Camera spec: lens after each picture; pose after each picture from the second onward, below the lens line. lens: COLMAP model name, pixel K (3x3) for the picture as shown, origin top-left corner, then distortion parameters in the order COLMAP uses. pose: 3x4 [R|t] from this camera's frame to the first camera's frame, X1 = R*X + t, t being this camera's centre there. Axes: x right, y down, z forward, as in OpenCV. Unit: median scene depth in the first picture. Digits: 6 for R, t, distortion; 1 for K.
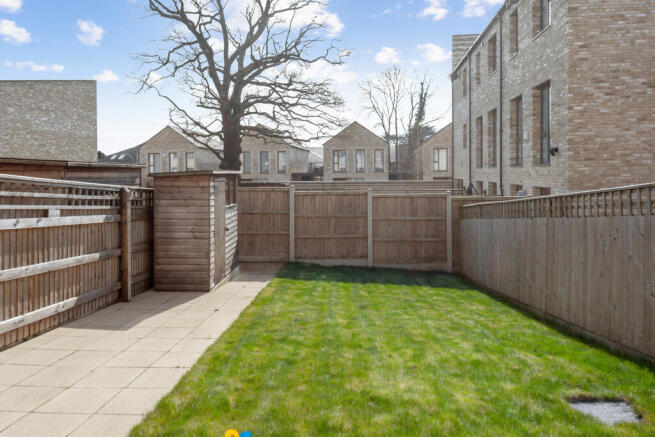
lens RADIAL K [[447.2, 0, 327.4], [0, 447.2, 177.2], [0, 0, 1]] dist [0.001510, -0.002150]
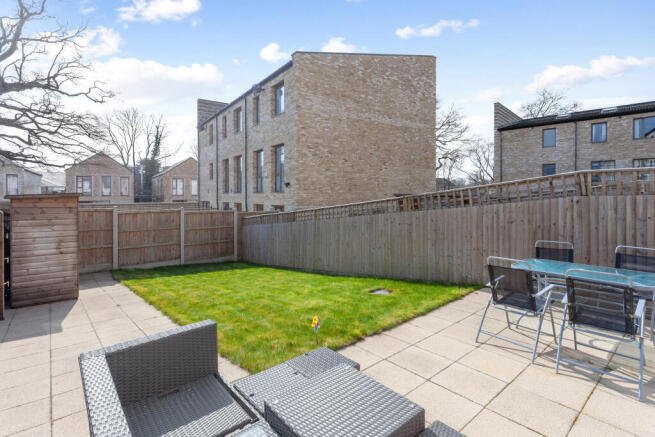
lens RADIAL K [[325.9, 0, 327.8], [0, 325.9, 195.5], [0, 0, 1]] dist [0.001117, 0.000171]
pose [[0.729052, 0.007702, 0.684415, -0.213248], [0.002650, 0.999897, -0.014075, 0.002434], [-0.684453, 0.012075, 0.728957, -0.030689]]
